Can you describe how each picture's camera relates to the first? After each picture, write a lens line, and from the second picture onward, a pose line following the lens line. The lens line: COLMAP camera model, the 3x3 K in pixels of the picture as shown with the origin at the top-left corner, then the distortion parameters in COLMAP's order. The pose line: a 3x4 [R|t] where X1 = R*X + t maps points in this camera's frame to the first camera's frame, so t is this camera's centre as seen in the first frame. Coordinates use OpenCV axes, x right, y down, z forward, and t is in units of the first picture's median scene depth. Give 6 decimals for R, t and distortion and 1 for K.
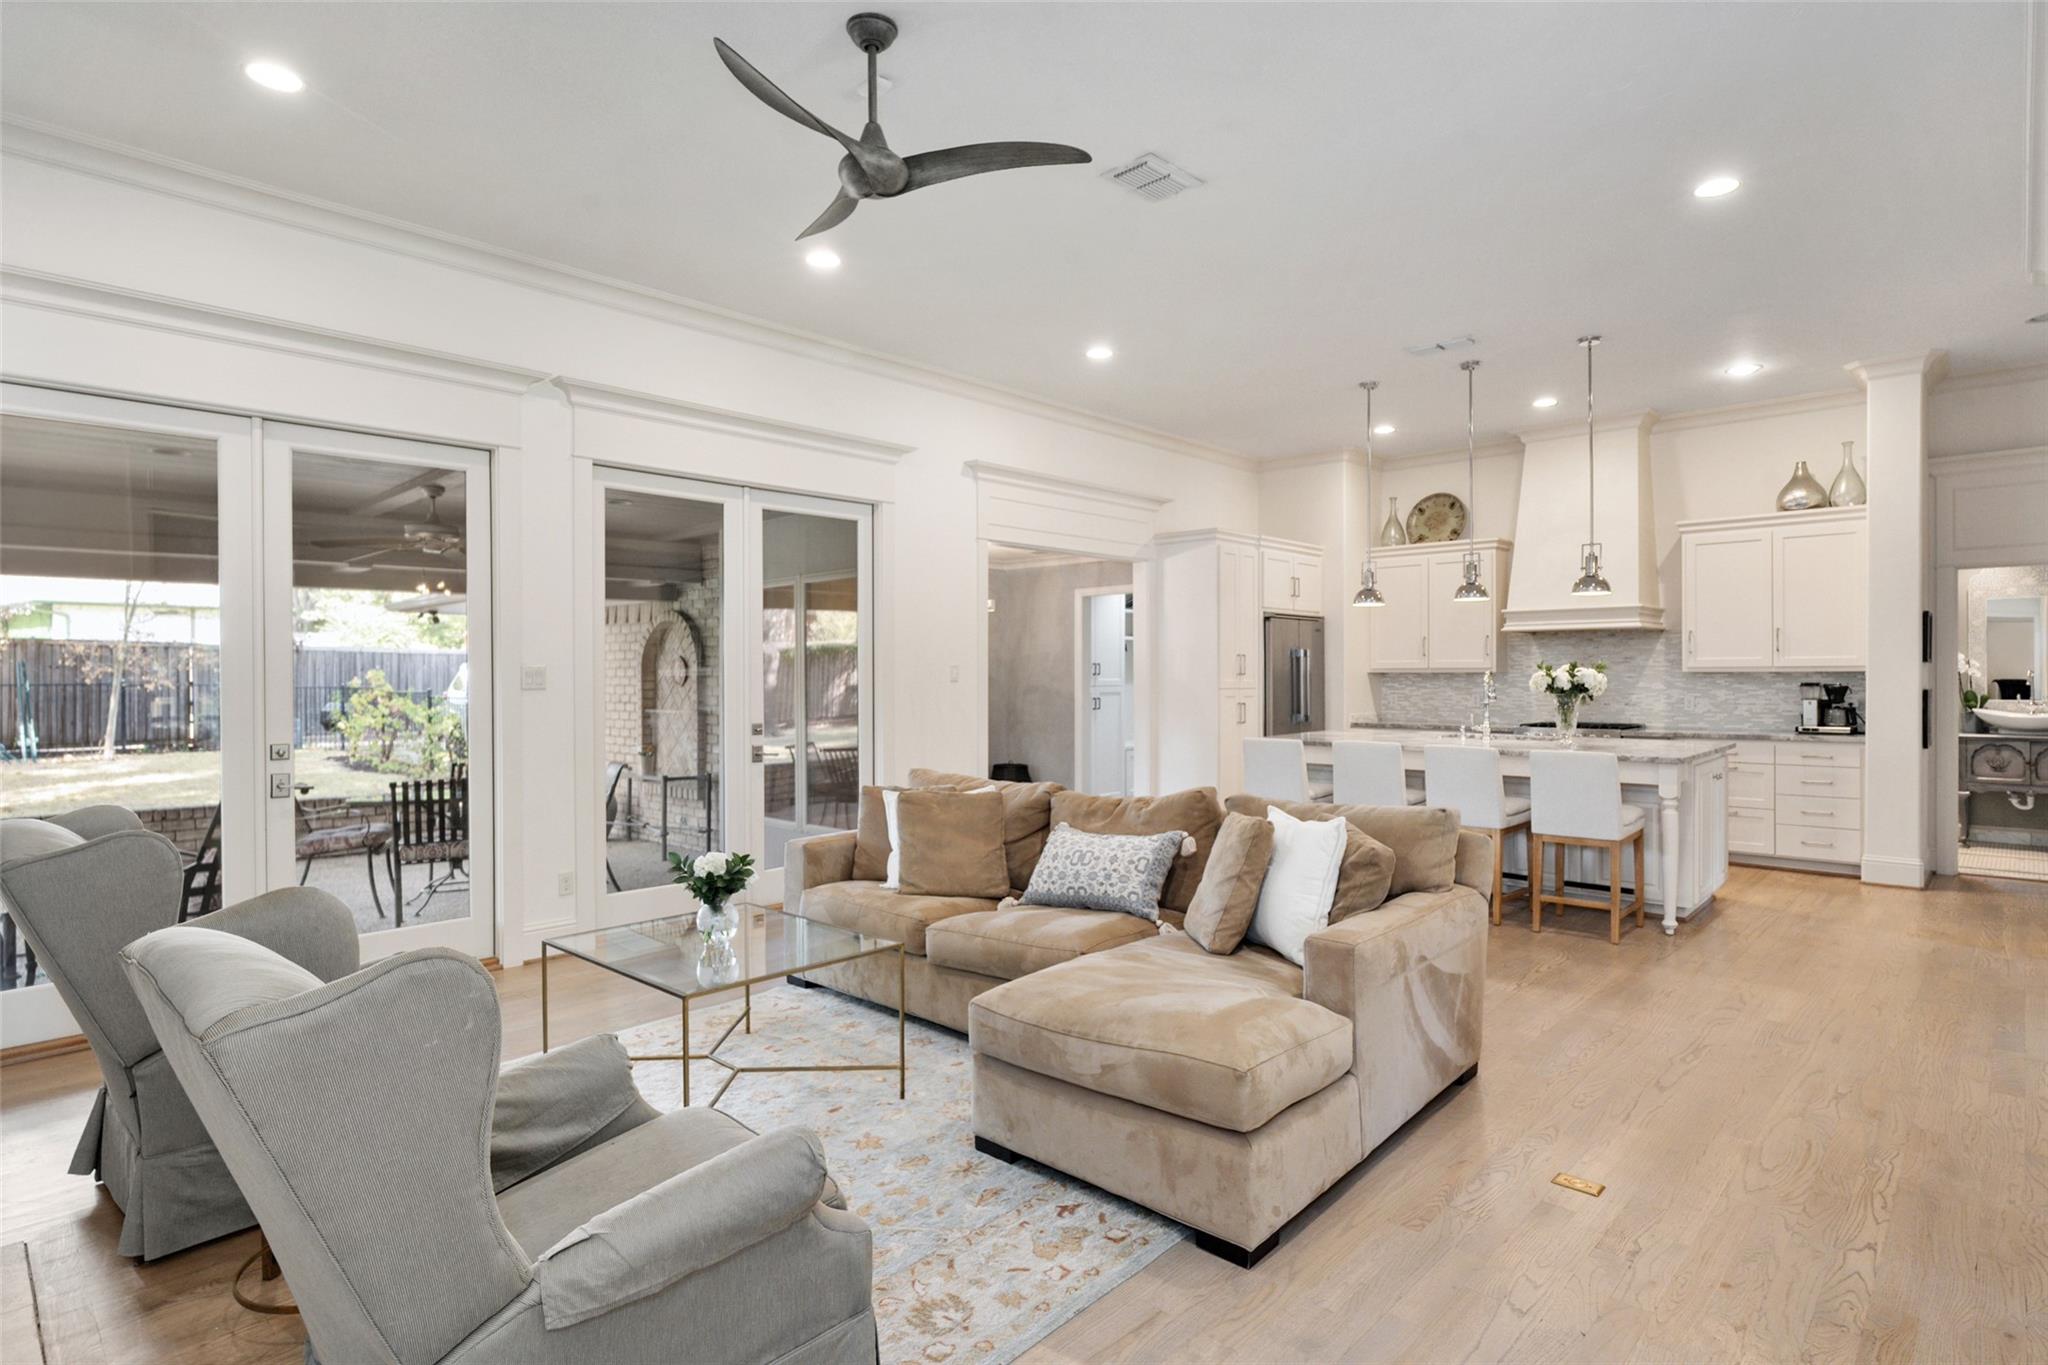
lens RADIAL K [[1021.2, 0, 1056.0], [0, 1021.2, 679.8], [0, 0, 1]] dist [0.001470, -0.000007]
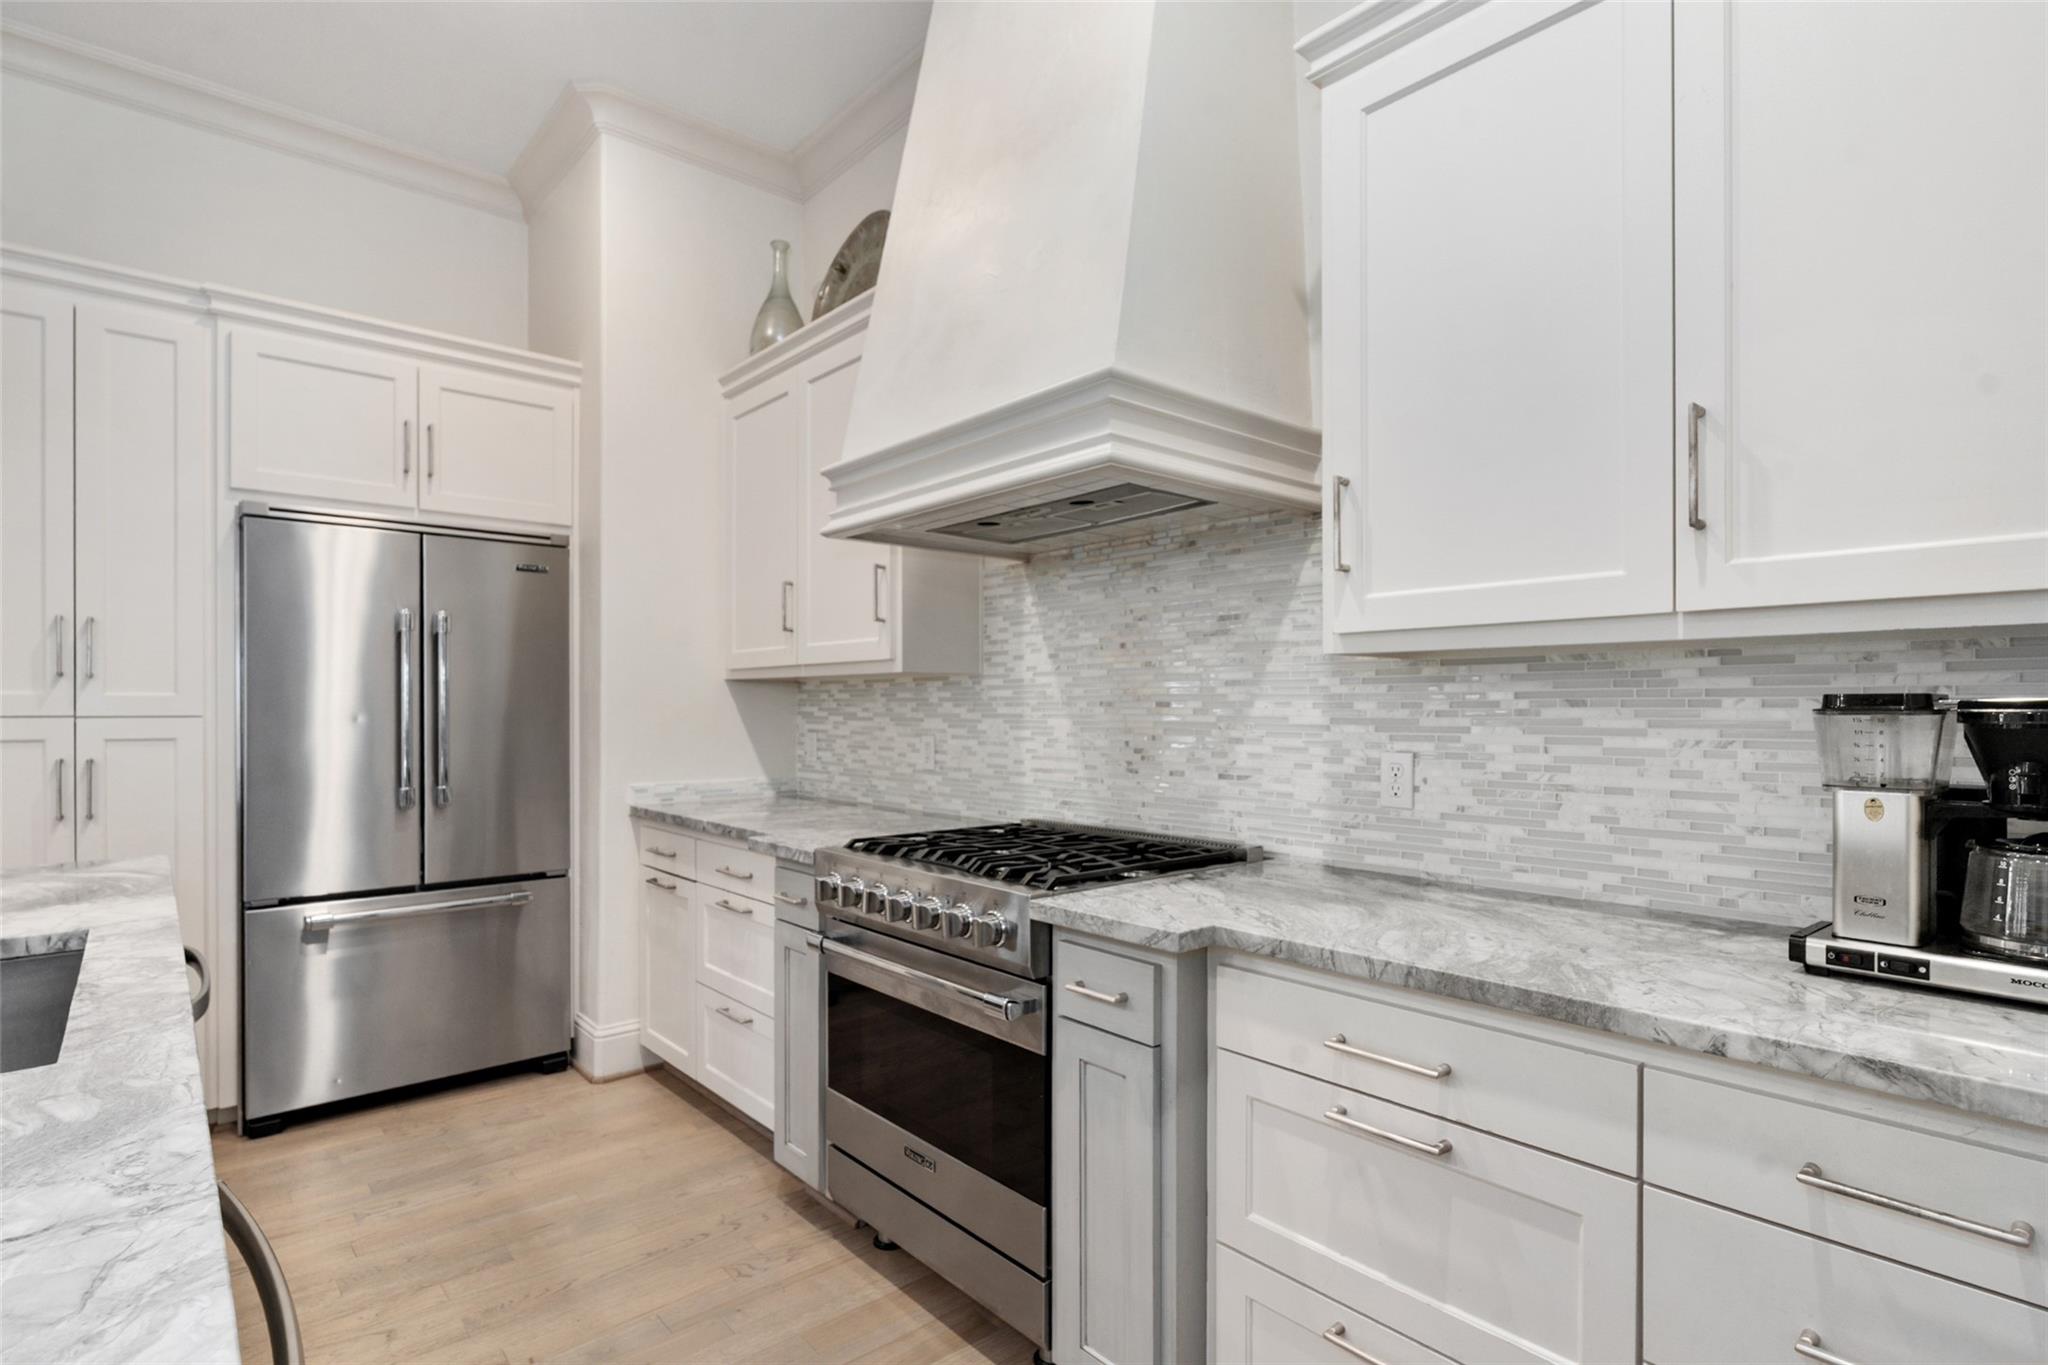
lens RADIAL K [[991.4, 0, 1028.2], [0, 991.4, 707.5], [0, 0, 1]] dist [-0.004219, -0.000107]
pose [[0.995083, 0.003270, -0.098988, 0.558962], [-0.003662, 0.999986, -0.003774, 0.005953], [0.098974, 0.004118, 0.995081, 0.748238]]
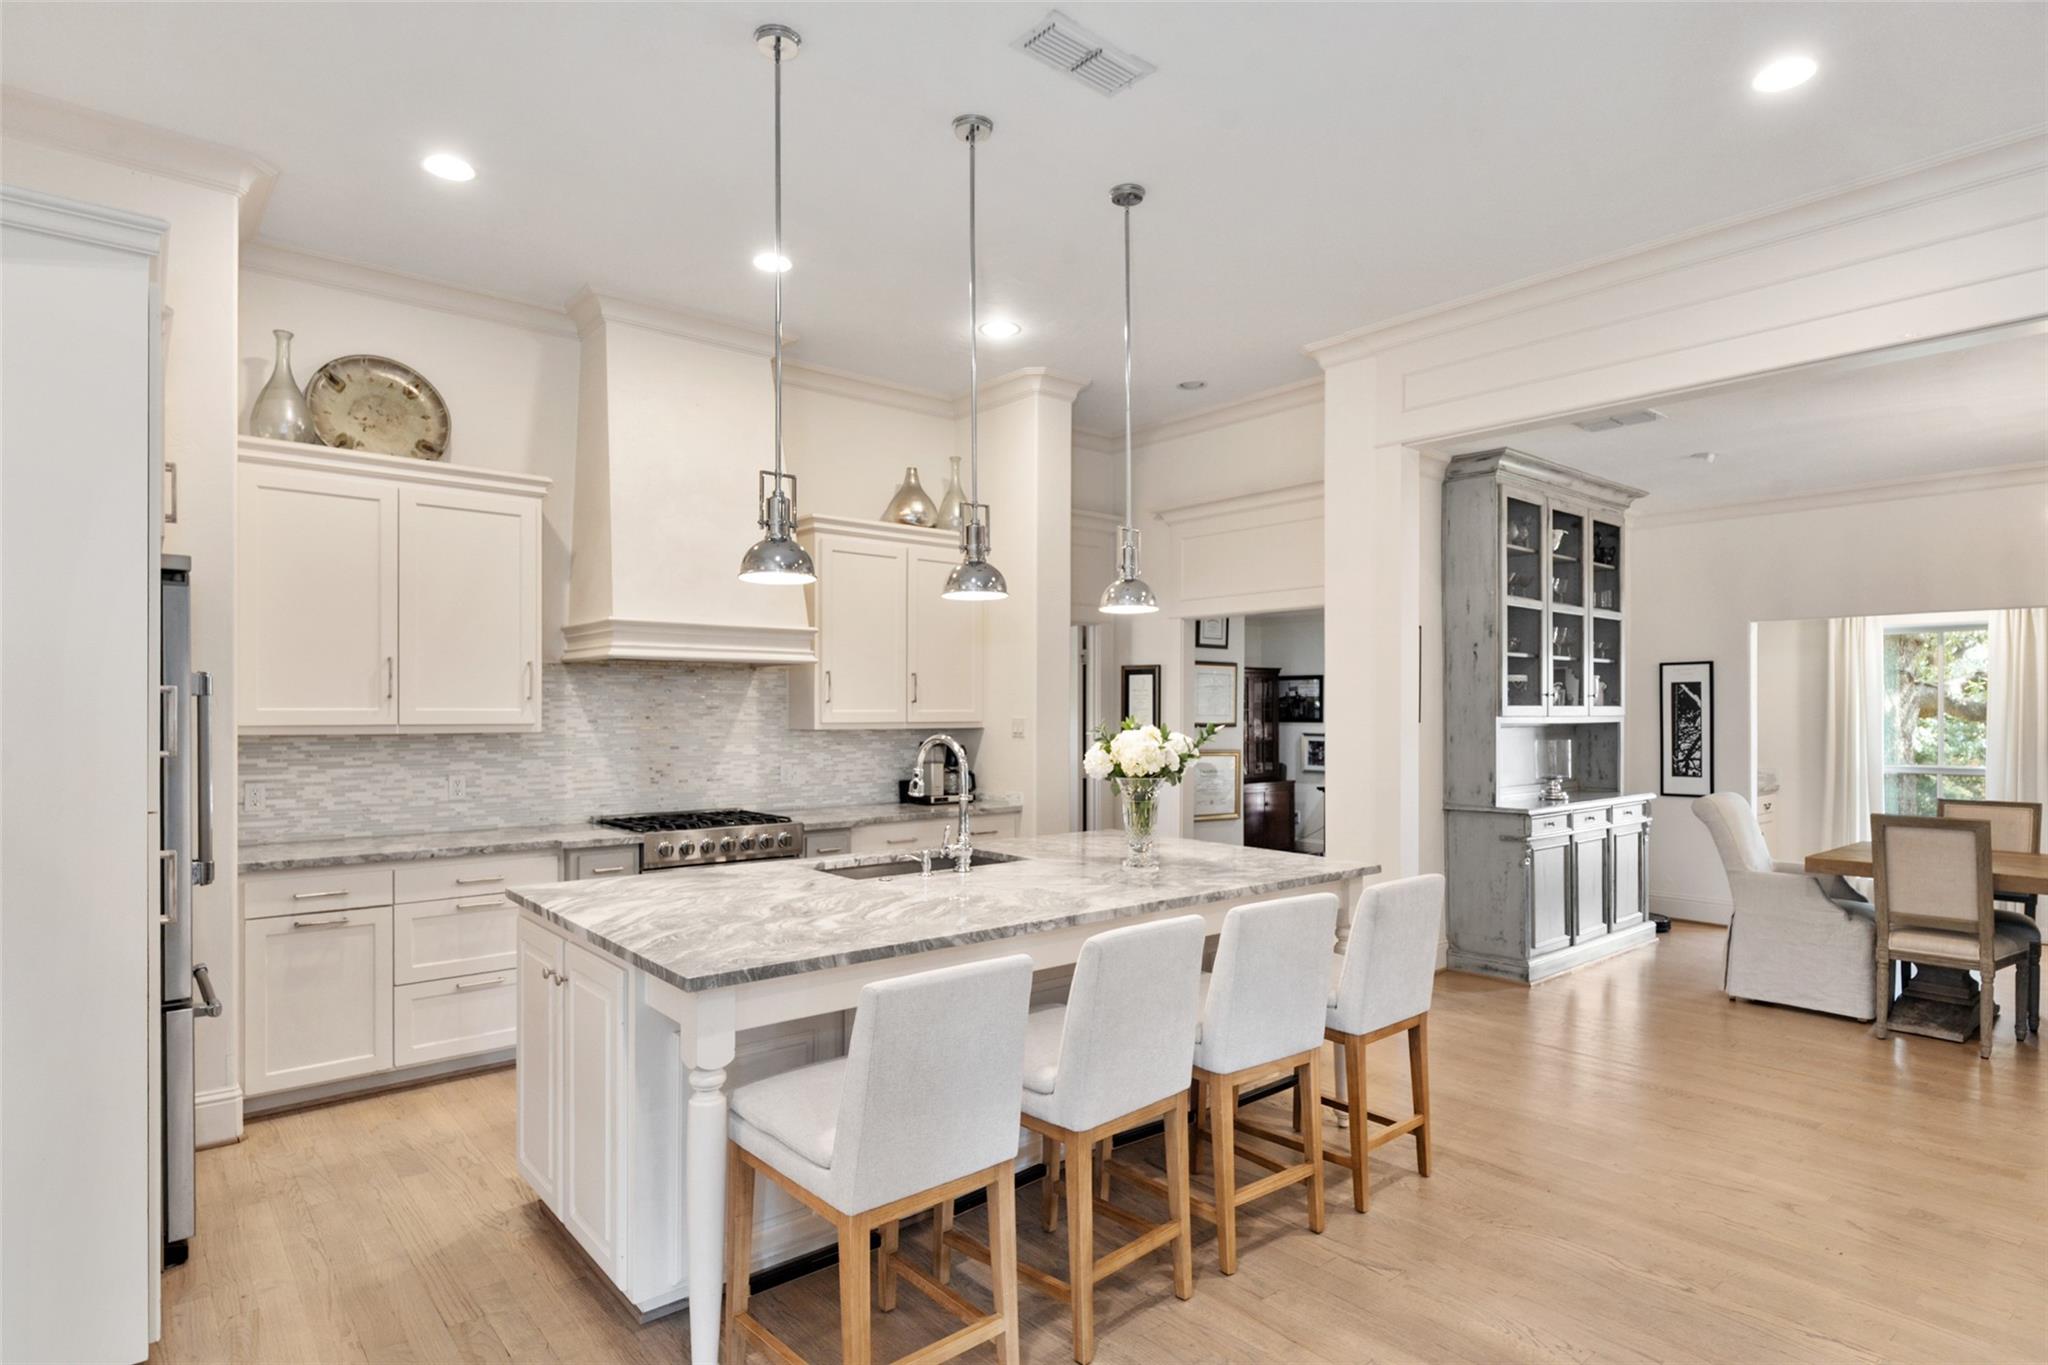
lens RADIAL K [[1055.9, 0, 980.1], [0, 1055.9, 704.9], [0, 0, 1]] dist [0.000392, -0.000362]
pose [[0.161286, 0.008022, 0.986875, -0.076640], [0.004155, 0.999953, -0.008807, -0.017498], [-0.986899, 0.005521, 0.161245, 0.762244]]
